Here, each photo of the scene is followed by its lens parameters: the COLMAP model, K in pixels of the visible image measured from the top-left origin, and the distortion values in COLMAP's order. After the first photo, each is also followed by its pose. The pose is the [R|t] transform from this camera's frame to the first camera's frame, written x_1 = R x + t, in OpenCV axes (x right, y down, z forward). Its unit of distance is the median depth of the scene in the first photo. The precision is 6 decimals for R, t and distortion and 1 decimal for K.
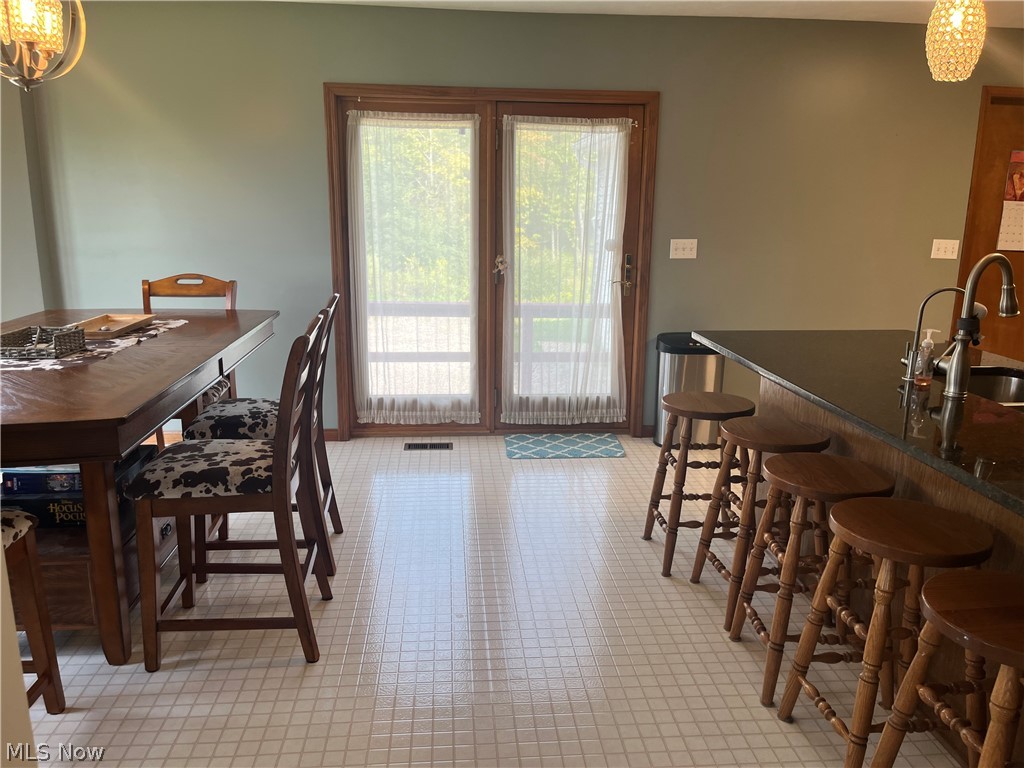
lens RADIAL K [[761.0, 0, 512.8], [0, 761.0, 360.7], [0, 0, 1]] dist [0.000379, -0.161982]
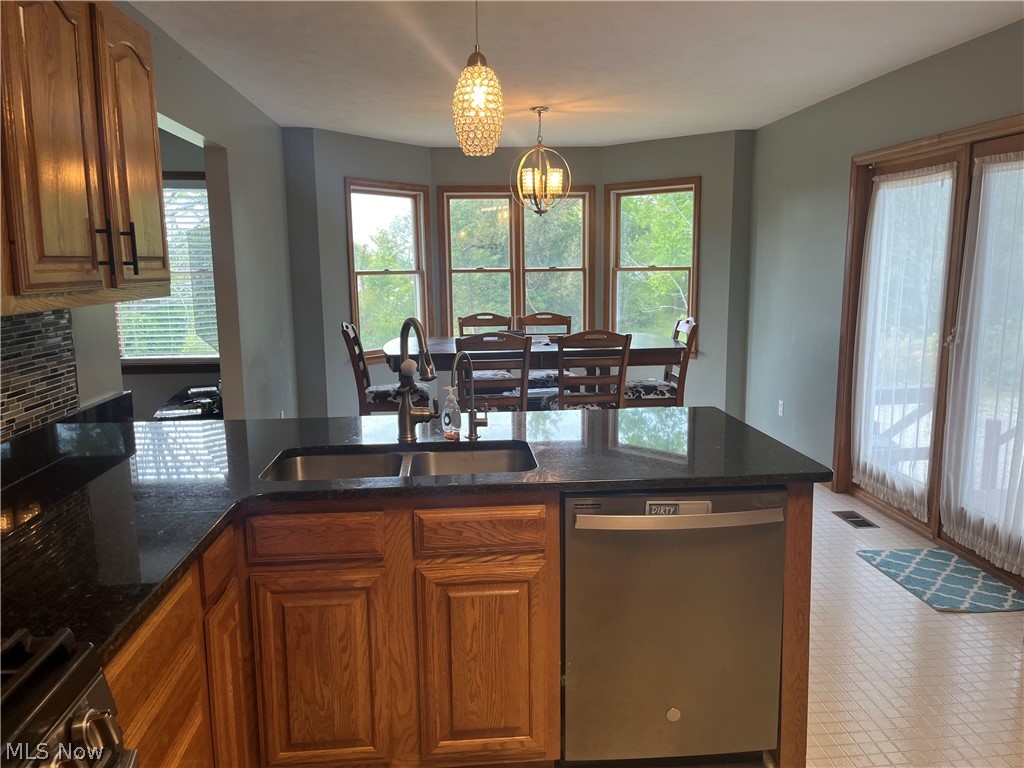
lens RADIAL K [[785.7, 0, 512.0], [0, 785.7, 384.0], [0, 0, 1]] dist [0.076856, -0.104161]
pose [[-0.018684, 0.144881, -0.989273, 0.840007], [-0.172672, 0.974110, 0.145922, -0.121488], [0.984802, 0.173547, 0.006817, 0.524584]]
